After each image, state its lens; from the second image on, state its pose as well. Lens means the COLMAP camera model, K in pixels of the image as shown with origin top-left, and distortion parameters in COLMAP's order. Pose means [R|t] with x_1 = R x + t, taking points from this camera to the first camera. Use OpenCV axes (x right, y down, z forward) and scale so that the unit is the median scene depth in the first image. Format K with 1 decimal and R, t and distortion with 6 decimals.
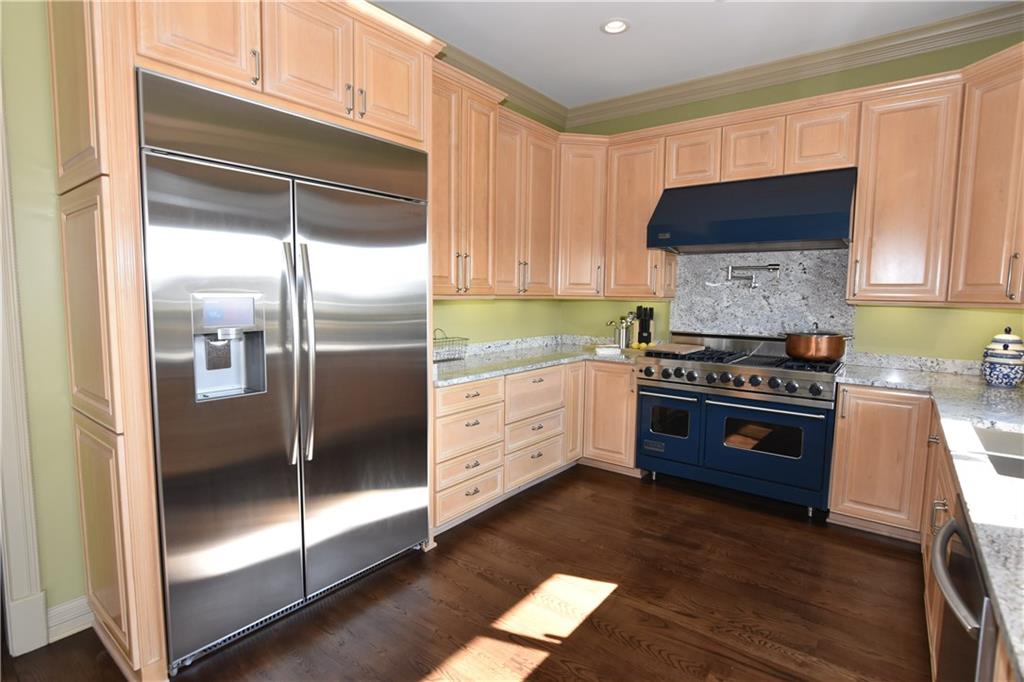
lens RADIAL K [[508.7, 0, 513.1], [0, 508.7, 338.9], [0, 0, 1]] dist [-0.029119, 0.008512]
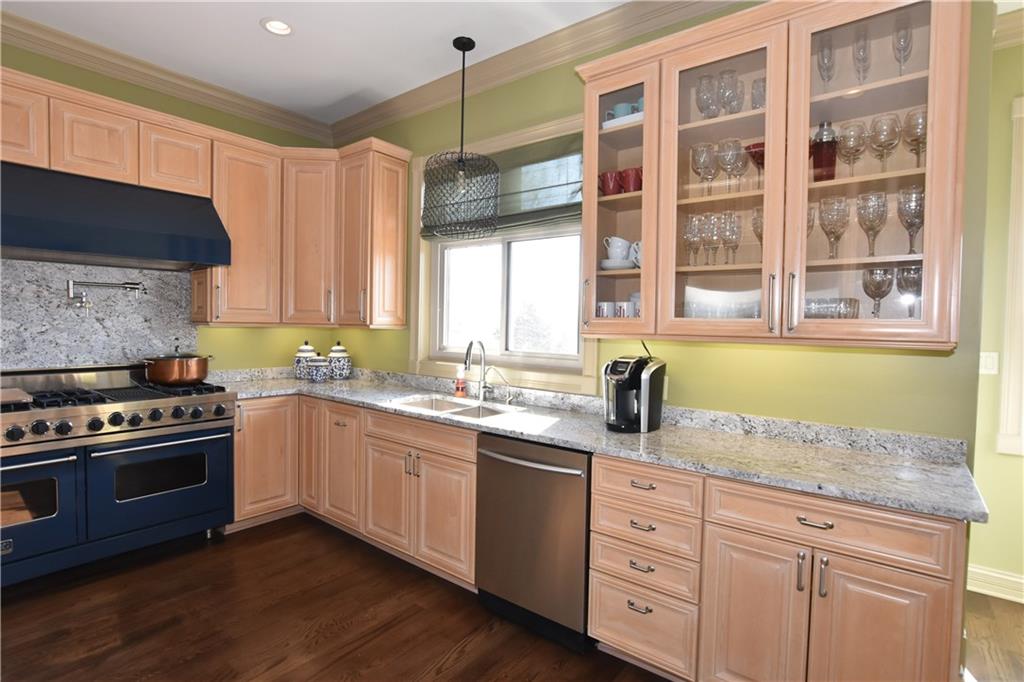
lens RADIAL K [[508.7, 0, 514.5], [0, 508.7, 338.6], [0, 0, 1]] dist [-0.029119, 0.008512]
pose [[0.005032, -0.041598, 0.999122, -0.373887], [0.074460, 0.996376, 0.041109, -0.037761], [-0.997211, 0.074188, 0.008111, 0.342557]]
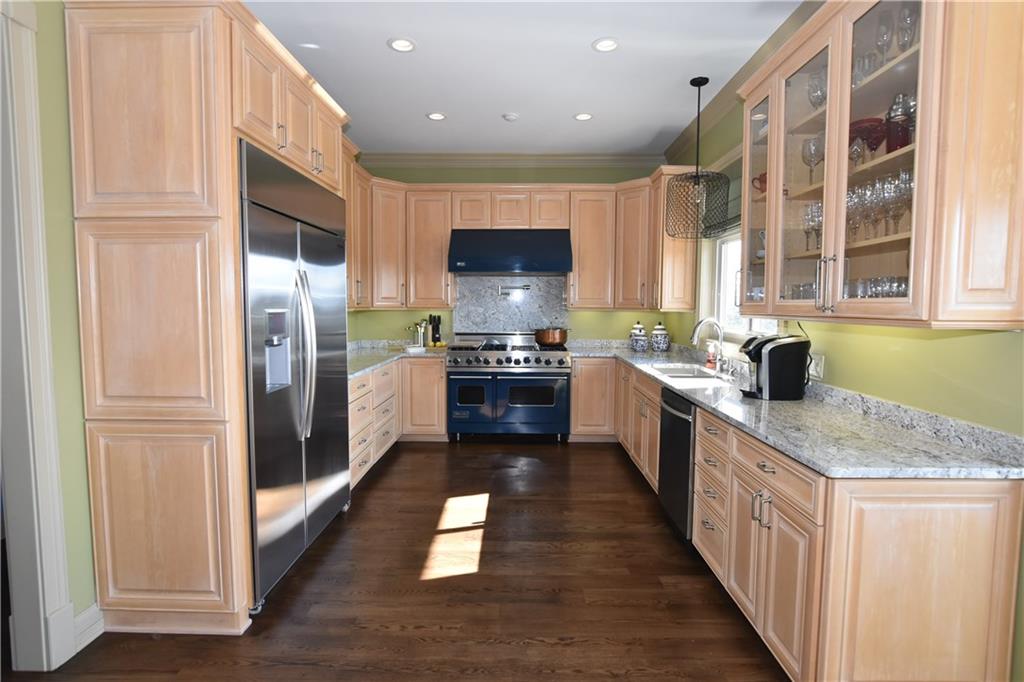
lens RADIAL K [[508.7, 0, 512.6], [0, 508.7, 339.5], [0, 0, 1]] dist [-0.029119, 0.008512]
pose [[0.798077, -0.049151, 0.600547, -0.480772], [0.059427, 0.998229, 0.002726, 0.011462], [-0.599618, 0.033513, 0.799585, -0.225866]]
